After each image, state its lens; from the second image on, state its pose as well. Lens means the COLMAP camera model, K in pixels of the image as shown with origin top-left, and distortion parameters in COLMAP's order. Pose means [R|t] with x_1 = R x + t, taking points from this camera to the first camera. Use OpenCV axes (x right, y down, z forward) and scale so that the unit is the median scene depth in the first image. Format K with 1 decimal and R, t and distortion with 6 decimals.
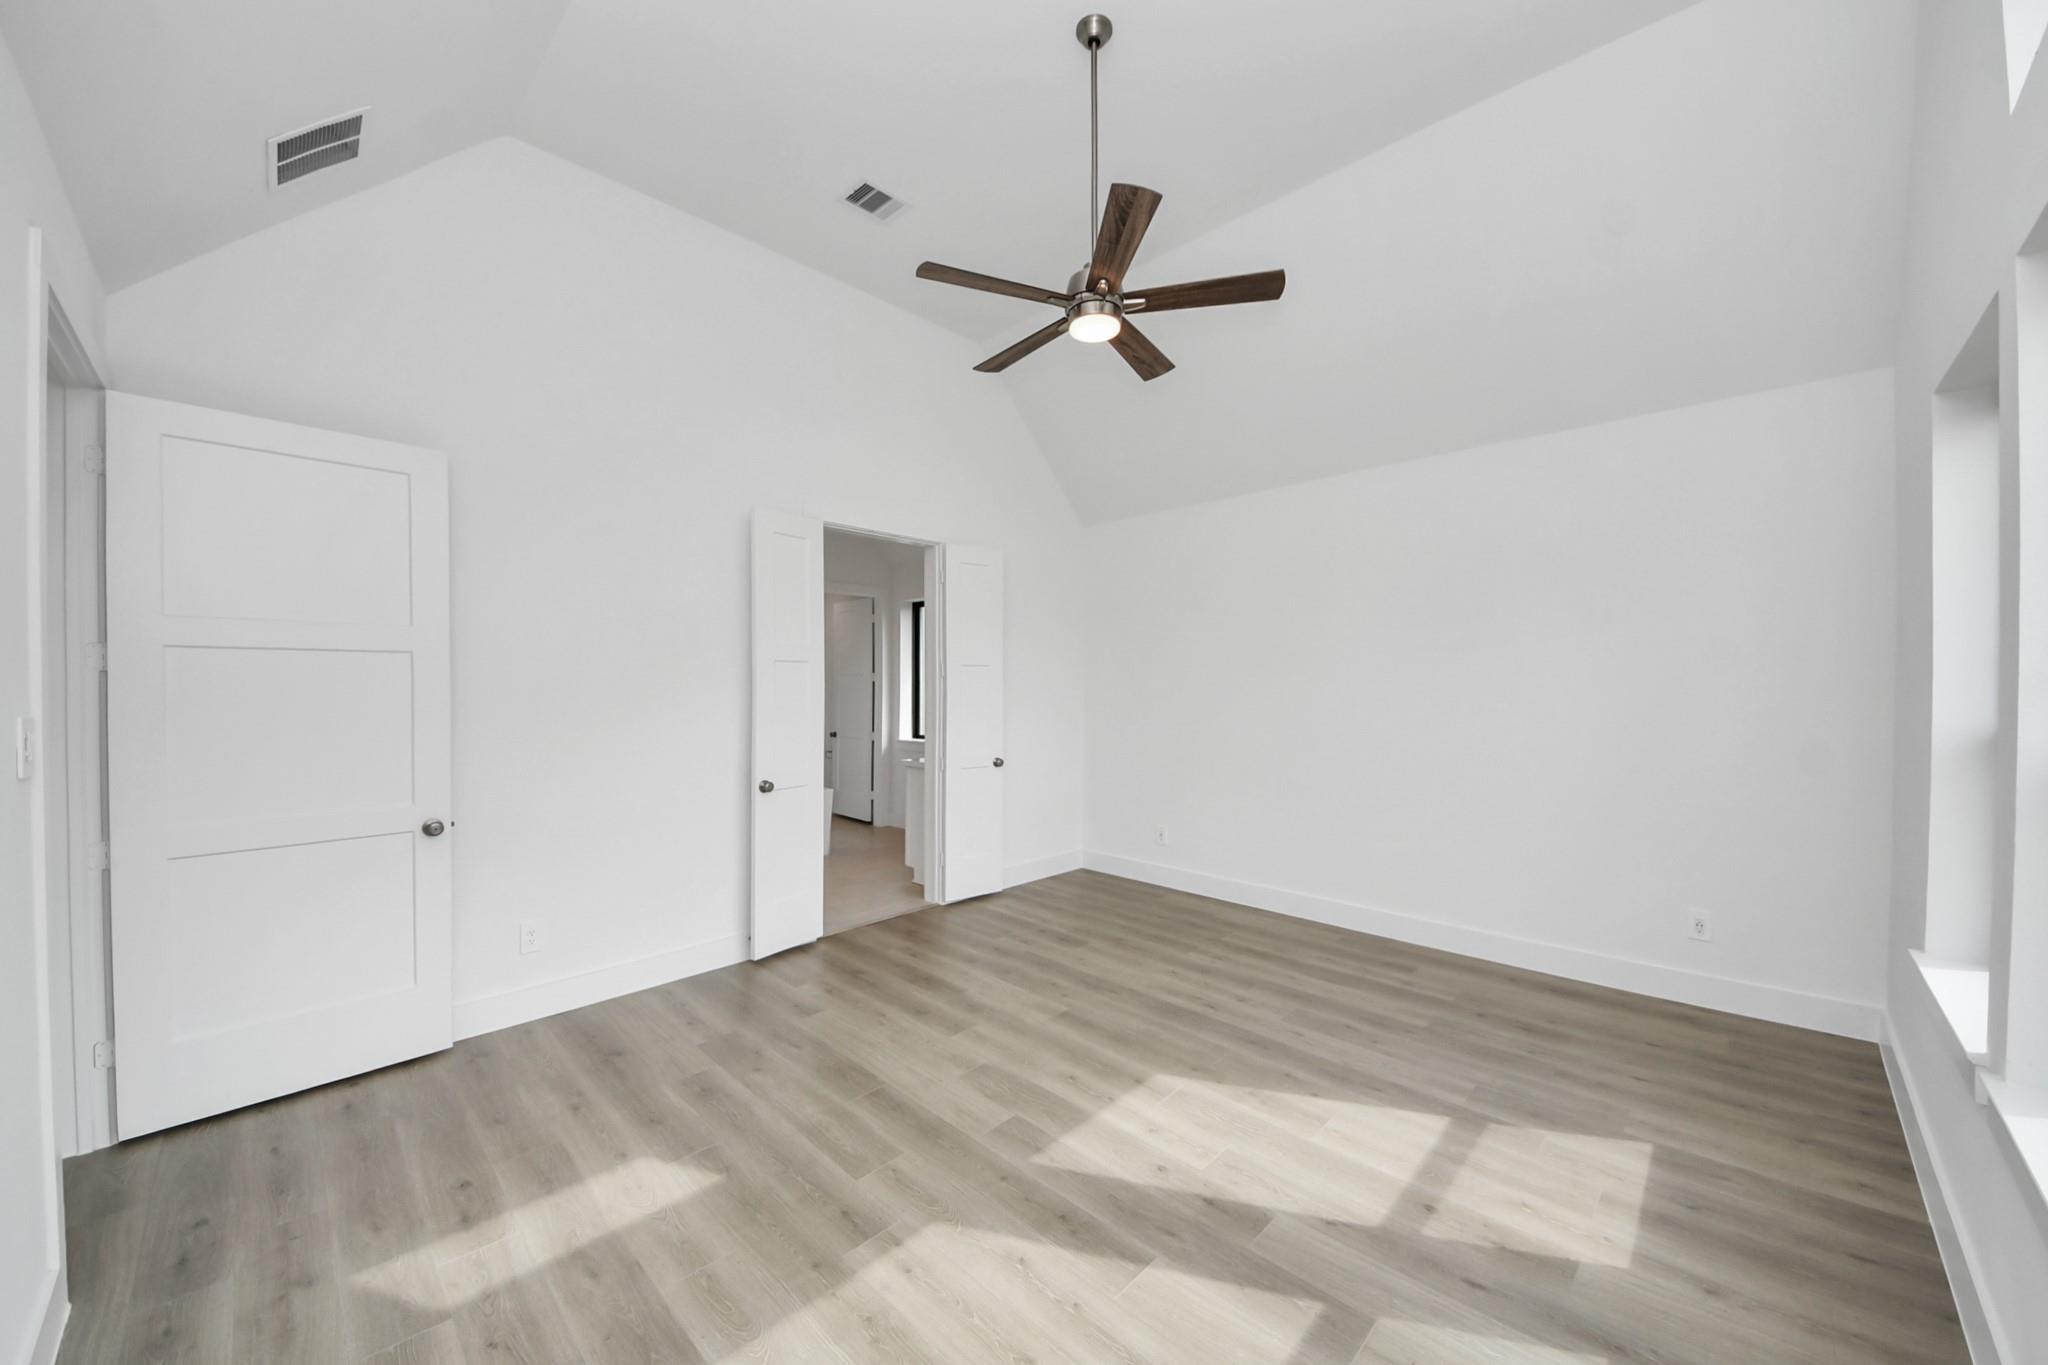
lens RADIAL K [[738.1, 0, 1018.6], [0, 738.1, 696.0], [0, 0, 1]] dist [0.013832, -0.007598]
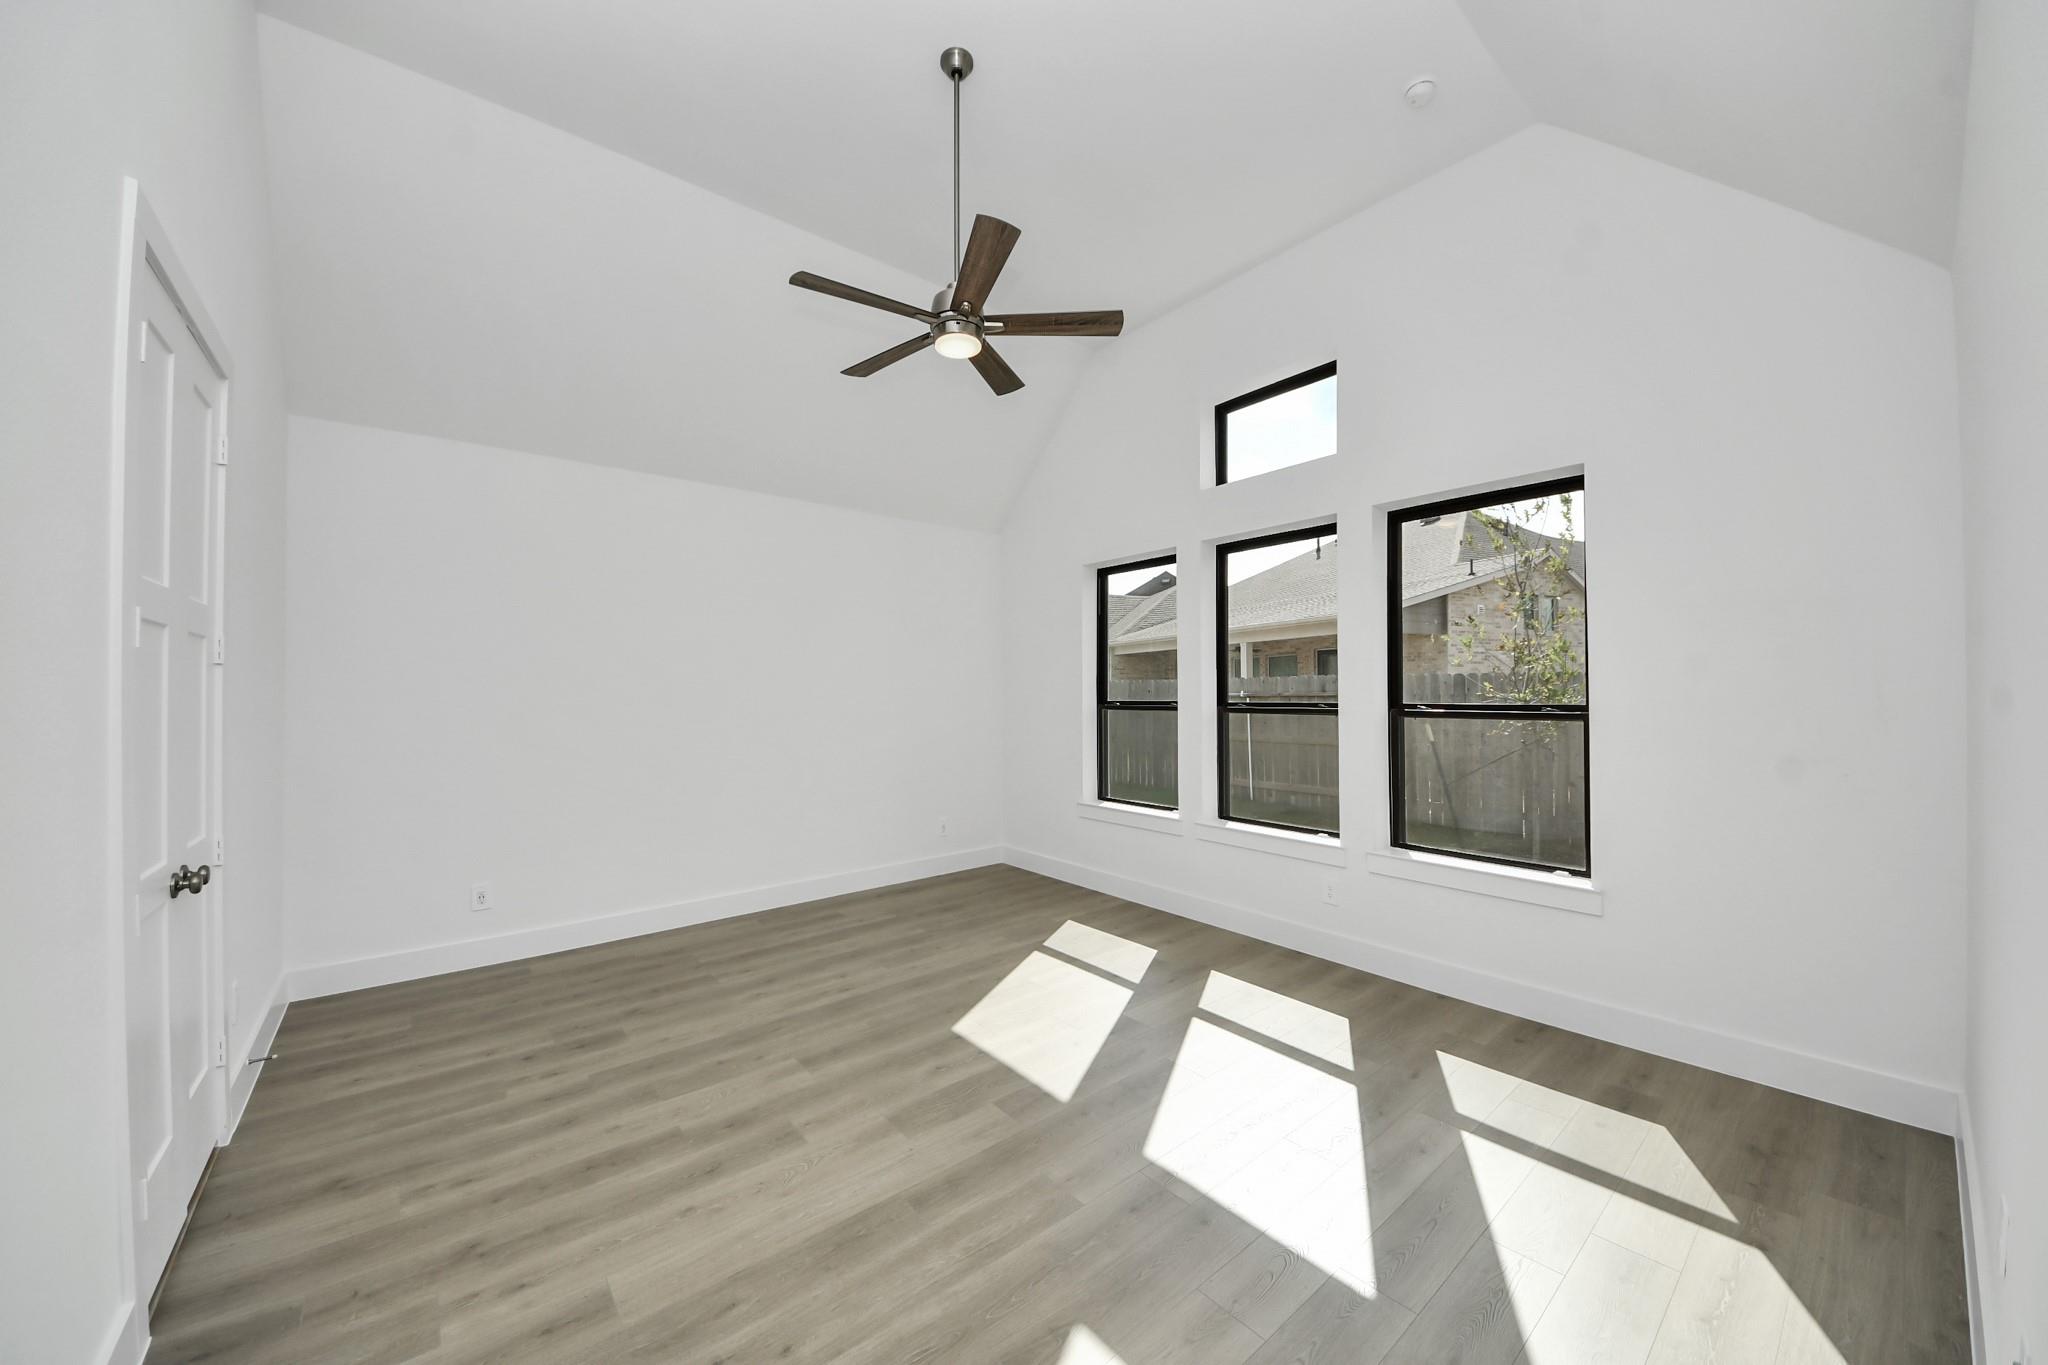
lens RADIAL K [[738.1, 0, 1030.6], [0, 738.1, 670.2], [0, 0, 1]] dist [0.013832, -0.007598]
pose [[0.092447, 0.027012, 0.995351, -0.778072], [0.023903, 0.999284, -0.029339, 0.005541], [-0.995431, 0.026504, 0.091735, 0.640707]]
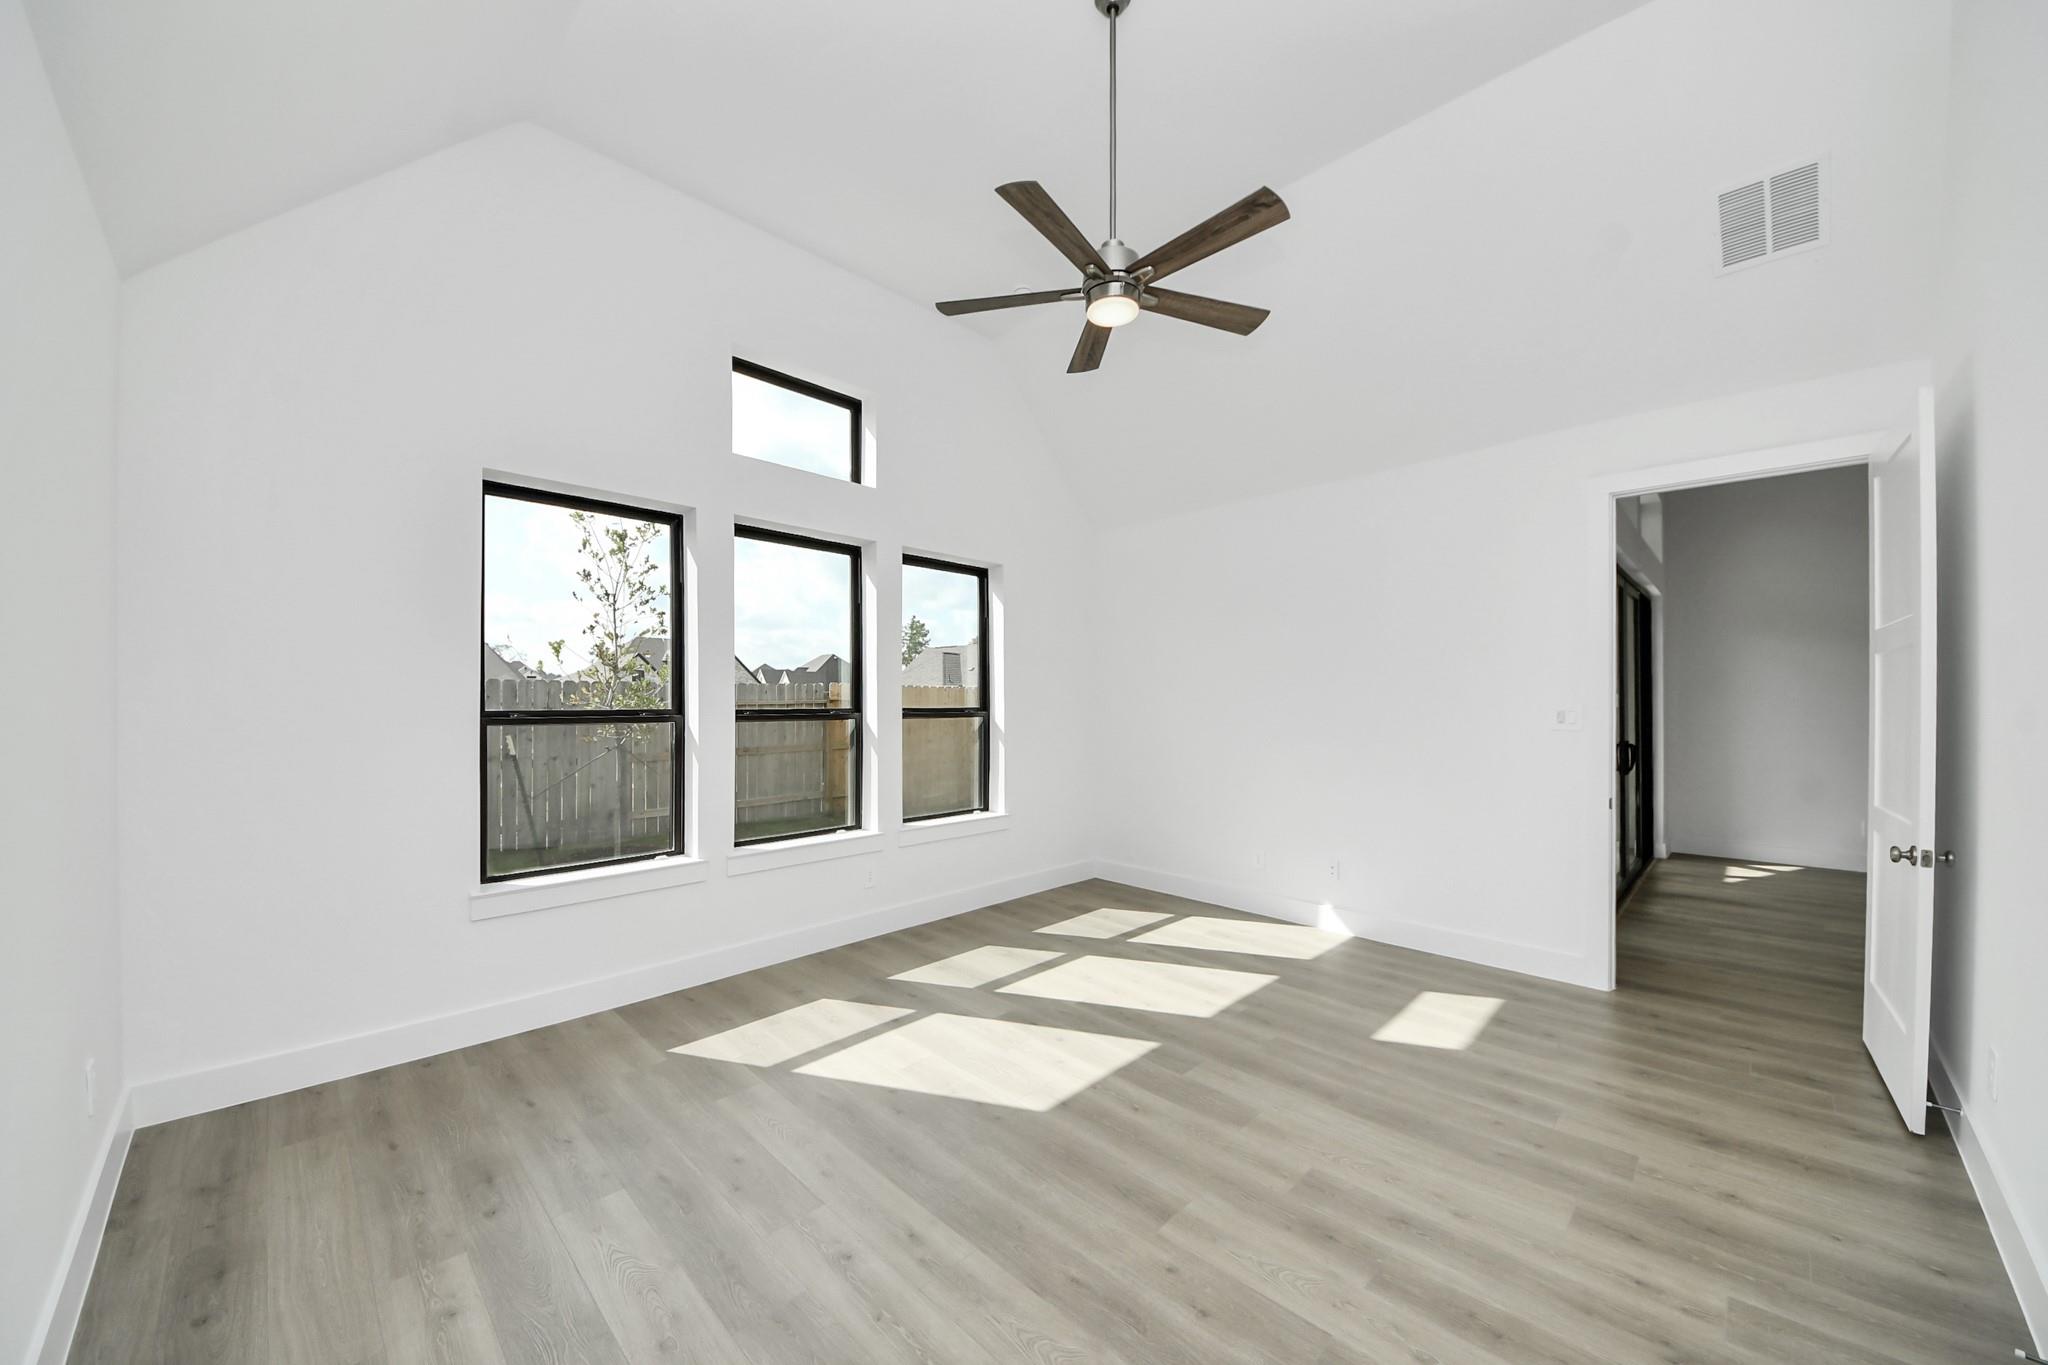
lens RADIAL K [[738.1, 0, 1025.6], [0, 738.1, 675.4], [0, 0, 1]] dist [0.013832, -0.007598]
pose [[-0.999994, 0.000047, -0.003522, 0.177241], [0.000067, 0.999985, -0.005448, -0.016275], [0.003521, -0.005449, -0.999979, 1.603670]]
